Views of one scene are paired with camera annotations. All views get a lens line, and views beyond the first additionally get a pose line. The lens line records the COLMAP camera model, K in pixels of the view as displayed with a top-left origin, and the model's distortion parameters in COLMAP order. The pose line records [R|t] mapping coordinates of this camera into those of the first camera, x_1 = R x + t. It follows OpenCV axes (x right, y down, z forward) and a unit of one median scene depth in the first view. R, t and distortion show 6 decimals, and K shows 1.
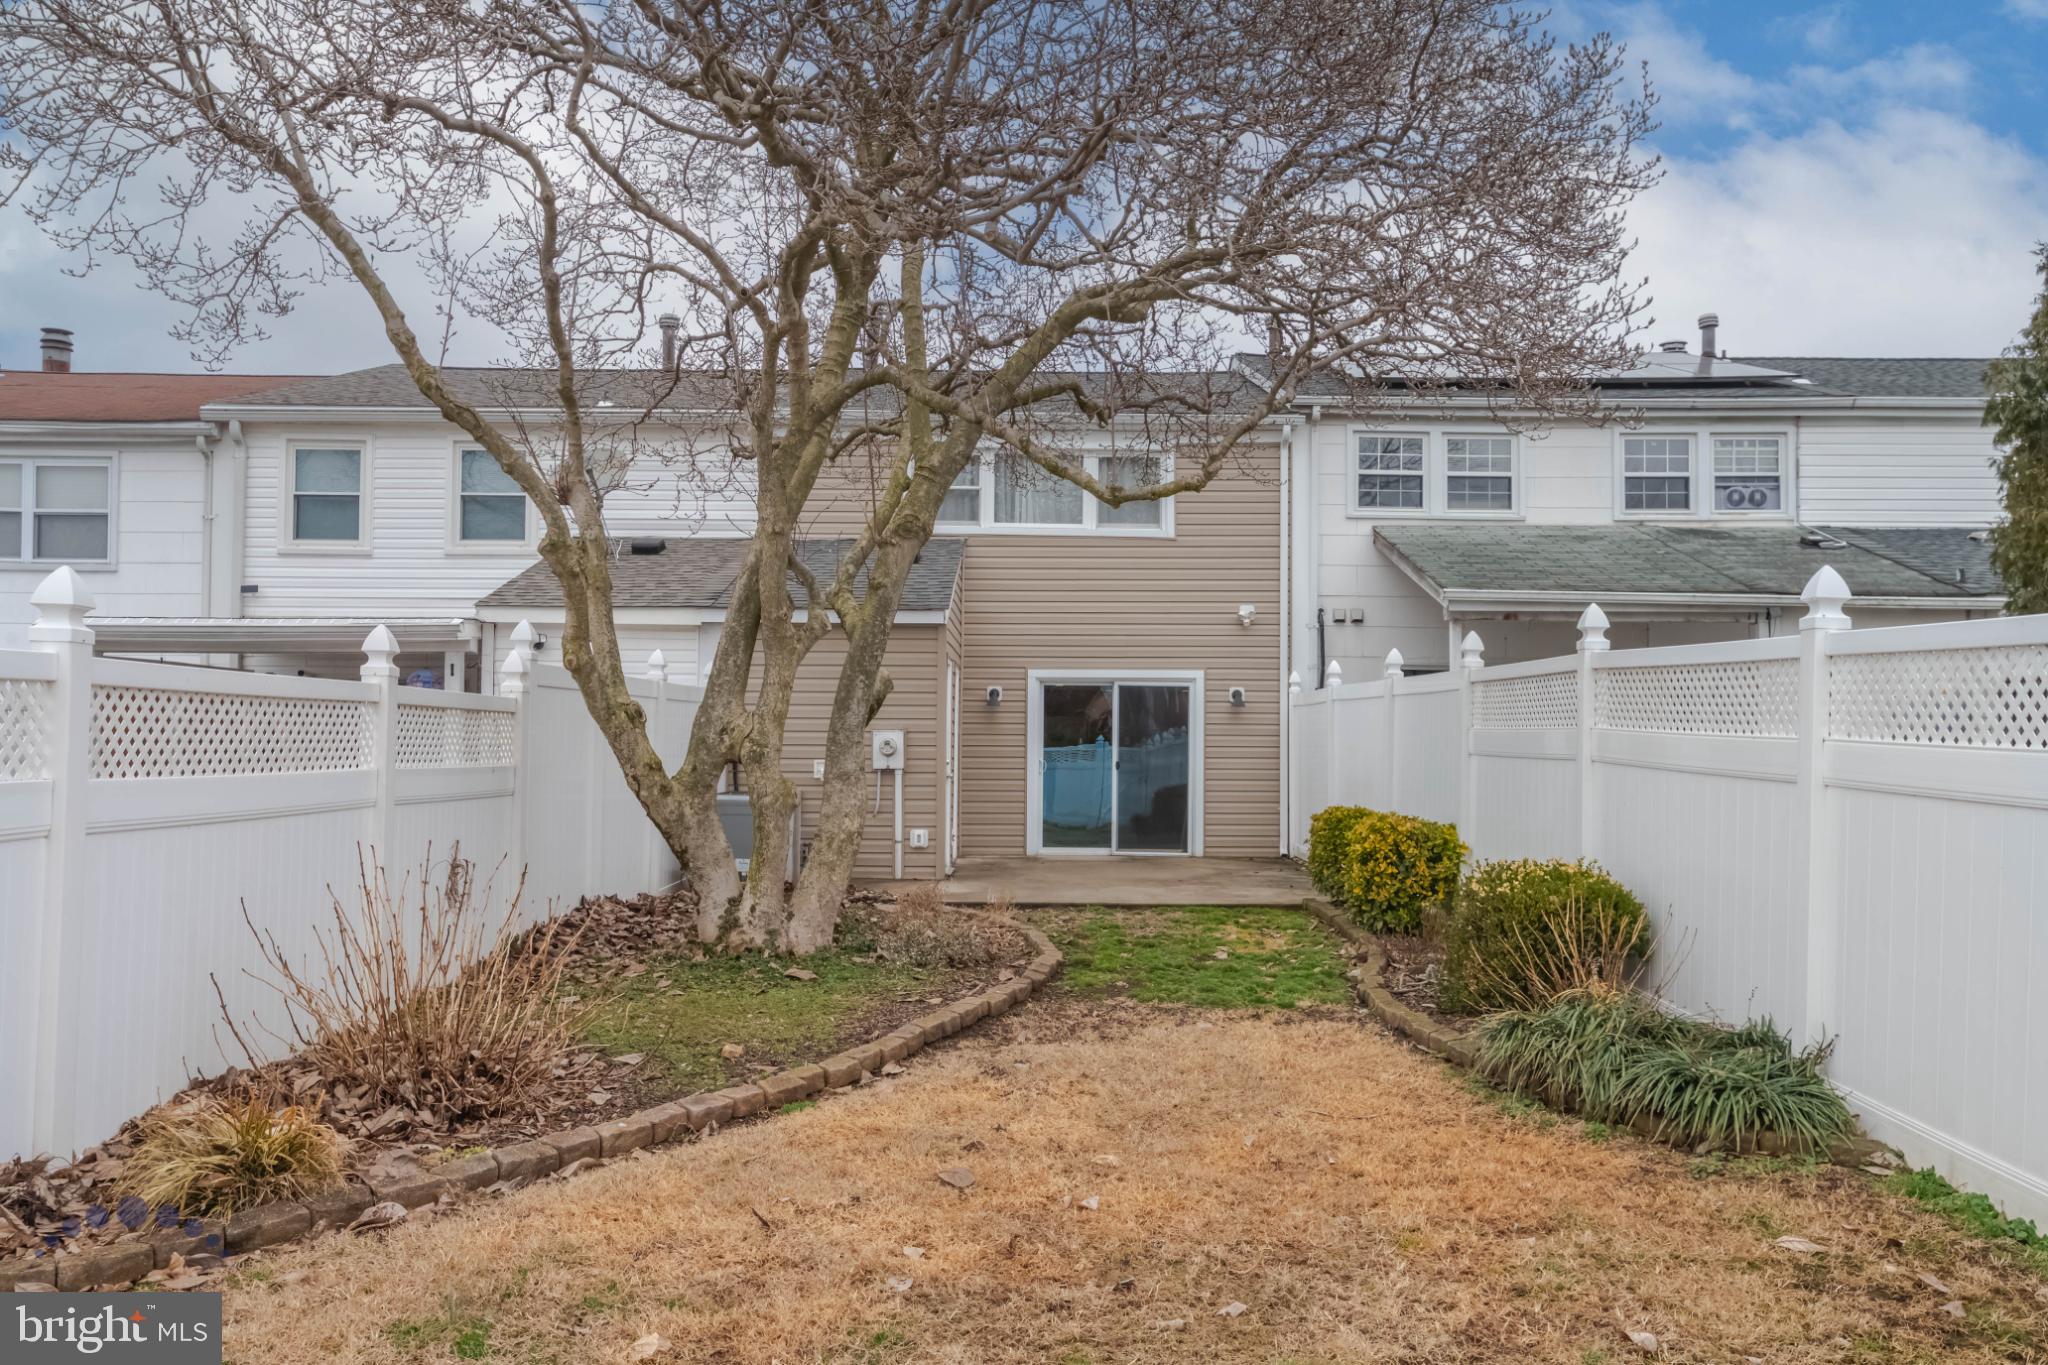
lens RADIAL K [[1658.3, 0, 1024.0], [0, 1658.3, 682.5], [0, 0, 1]] dist [0.001498, 0.000153]
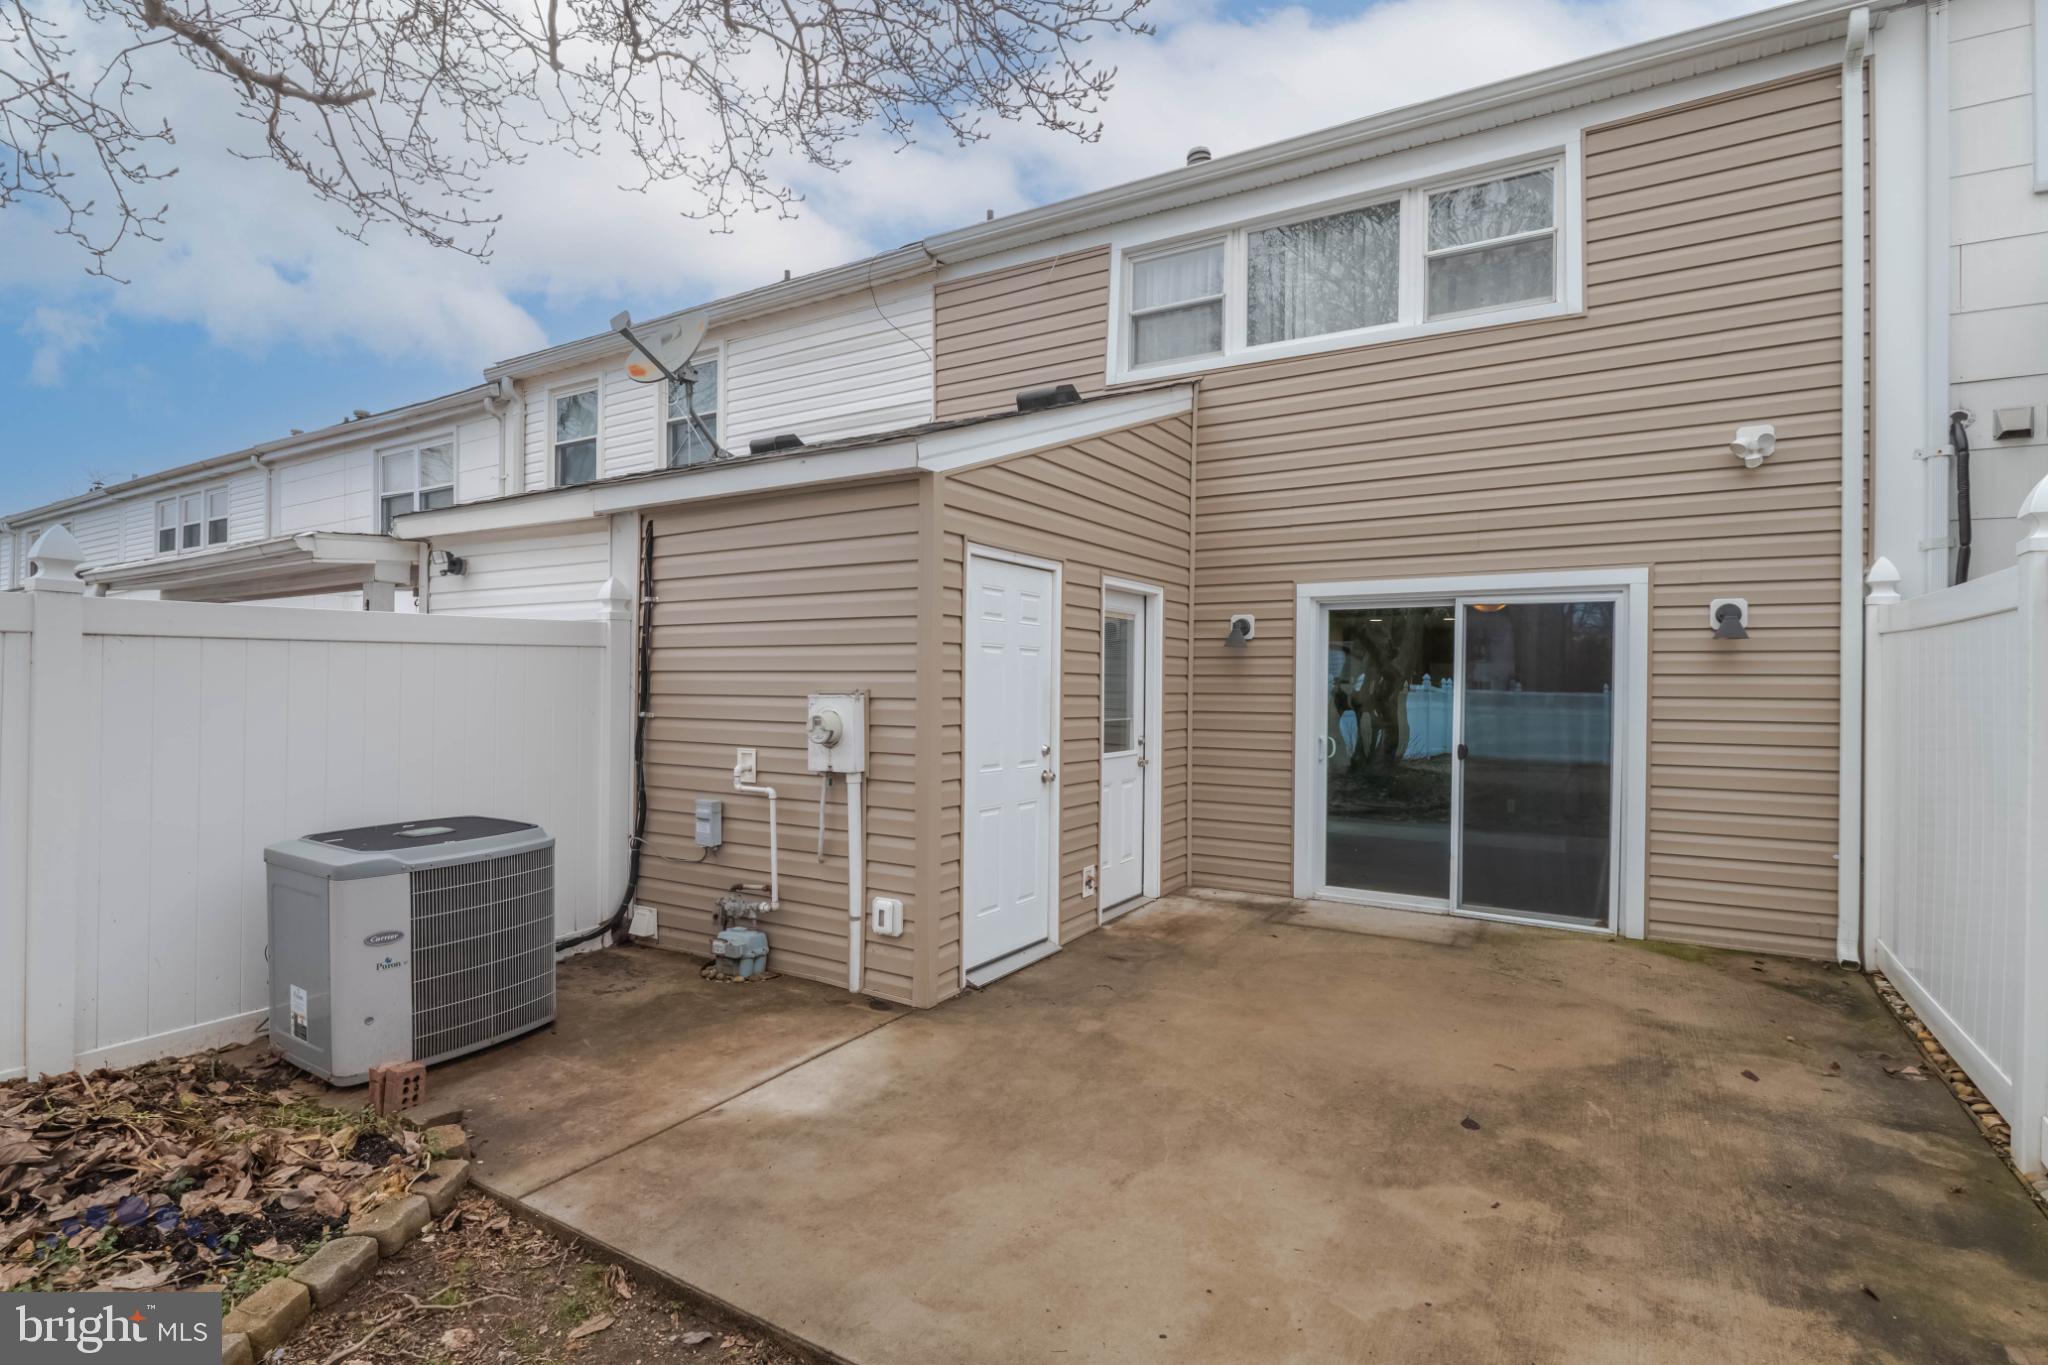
lens RADIAL K [[991.4, 0, 1024.0], [0, 991.4, 682.5], [0, 0, 1]] dist [0.000831, -0.009418]
pose [[0.852161, -0.000380, -0.523280, 0.104374], [0.021165, 0.999206, 0.033742, 0.013240], [0.522852, -0.039829, 0.851492, 0.647118]]
